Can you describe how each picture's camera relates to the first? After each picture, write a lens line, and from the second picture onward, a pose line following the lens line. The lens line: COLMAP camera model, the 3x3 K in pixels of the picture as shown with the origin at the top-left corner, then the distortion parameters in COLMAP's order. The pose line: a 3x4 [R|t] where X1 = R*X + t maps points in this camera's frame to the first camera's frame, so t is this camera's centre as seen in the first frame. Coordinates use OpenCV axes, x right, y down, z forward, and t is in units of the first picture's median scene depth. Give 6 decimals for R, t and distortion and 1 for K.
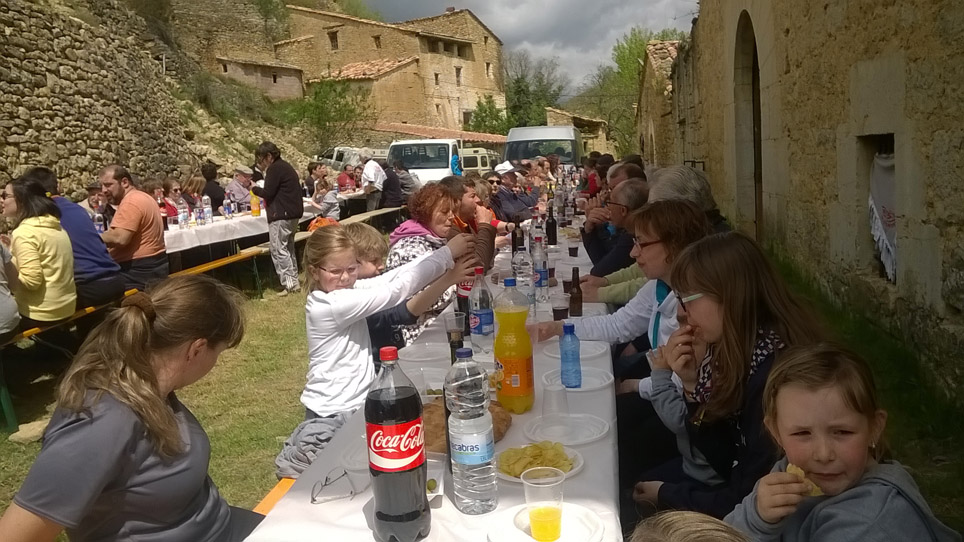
lens RADIAL K [[850.2, 0, 465.3], [0, 850.2, 269.0], [0, 0, 1]] dist [0.090817, -0.203571]
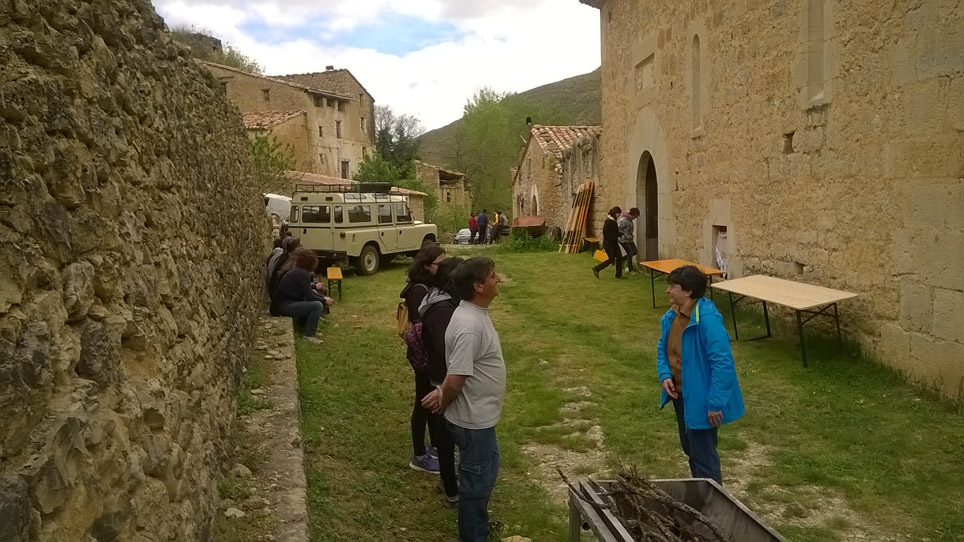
lens RADIAL K [[874.5, 0, 457.0], [0, 874.5, 266.0], [0, 0, 1]] dist [0.132375, -0.333380]
pose [[0.980910, 0.023114, 0.193084, -0.080987], [-0.012597, 0.998378, -0.055517, 0.012833], [-0.194054, 0.052025, 0.979610, -0.145706]]
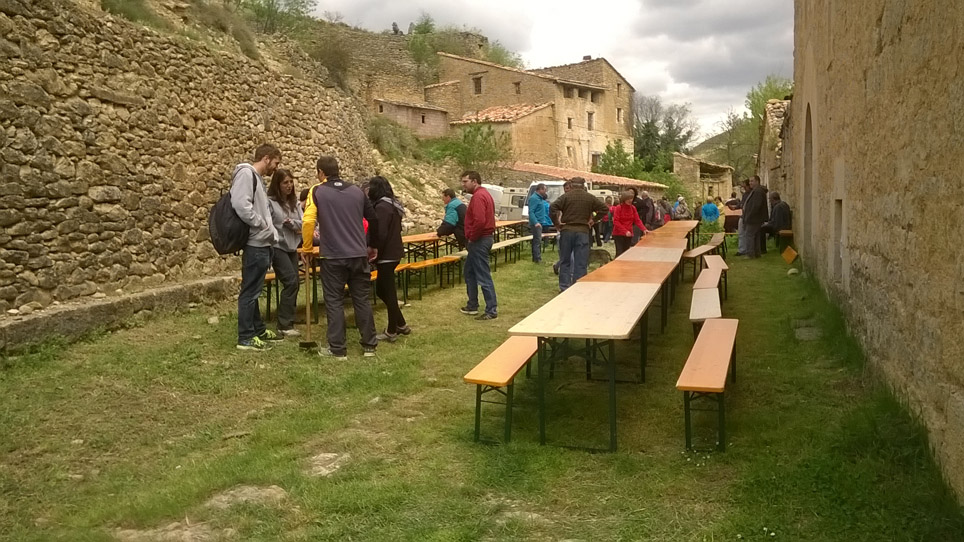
lens RADIAL K [[831.5, 0, 449.6], [0, 831.5, 304.7], [0, 0, 1]] dist [0.163636, -0.462944]
pose [[0.985489, 0.065545, -0.156575, -0.002108], [-0.065176, 0.997846, 0.007492, 0.008686], [0.156728, 0.002822, 0.987638, -0.073569]]
